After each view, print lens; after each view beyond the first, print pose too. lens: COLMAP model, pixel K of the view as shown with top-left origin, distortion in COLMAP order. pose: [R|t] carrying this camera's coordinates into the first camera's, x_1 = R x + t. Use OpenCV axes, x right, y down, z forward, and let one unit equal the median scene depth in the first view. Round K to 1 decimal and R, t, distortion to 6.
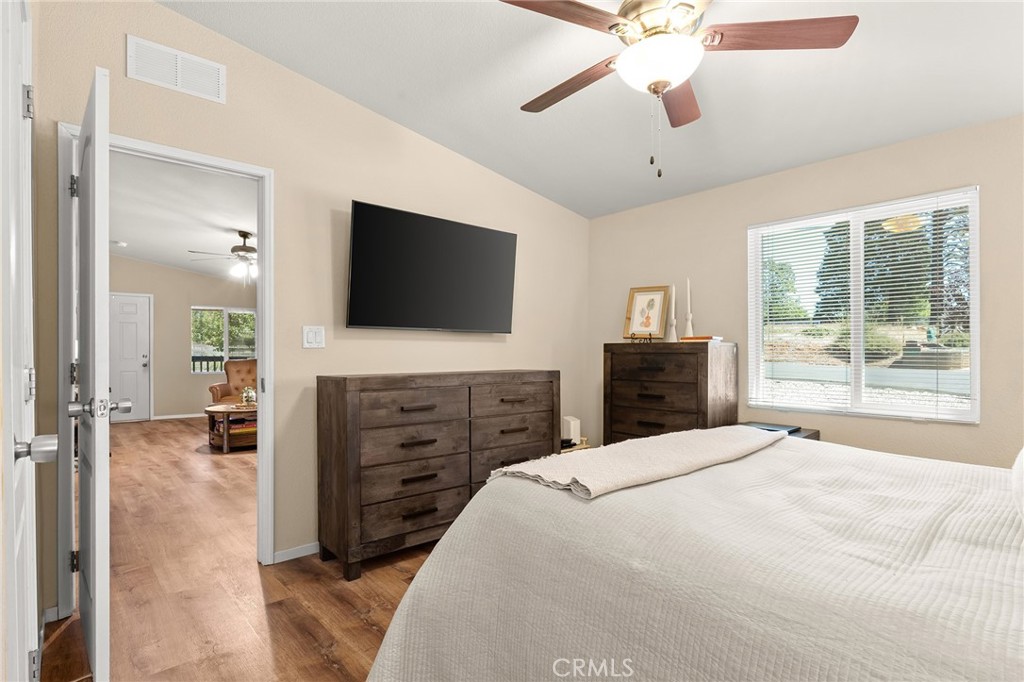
lens RADIAL K [[516.6, 0, 510.9], [0, 516.6, 346.9], [0, 0, 1]] dist [0.015050, 0.000305]
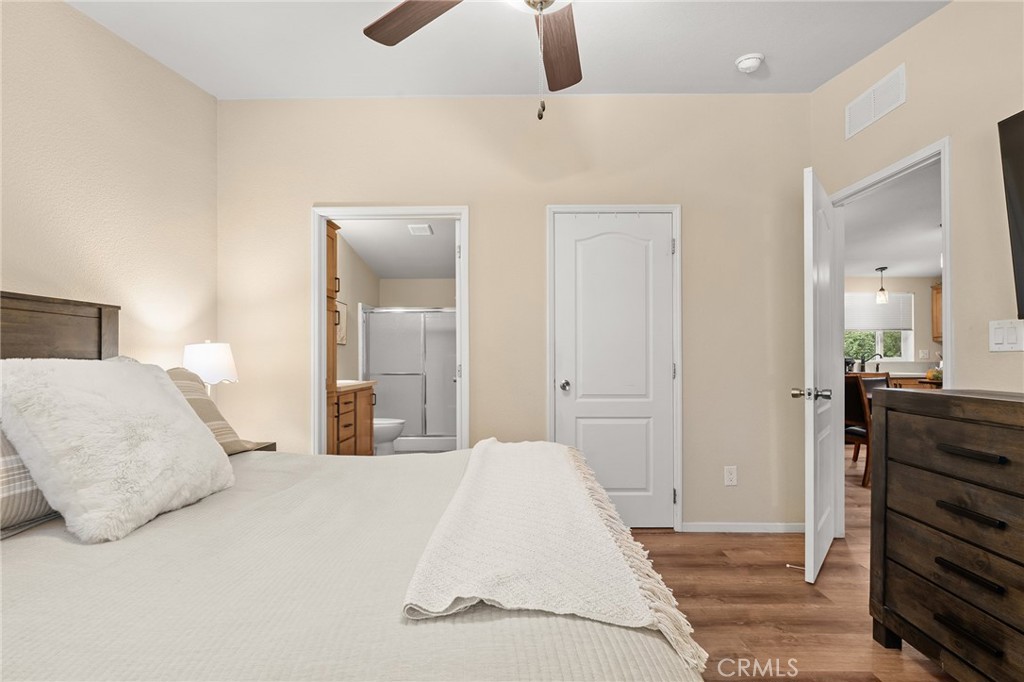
lens RADIAL K [[456.4, 0, 510.5], [0, 456.4, 349.3], [0, 0, 1]] dist [0.006033, -0.002624]
pose [[-0.652093, -0.003682, -0.758130, 0.563549], [0.005627, 0.999937, -0.009697, 0.001916], [0.758118, -0.010589, -0.652031, 0.967114]]
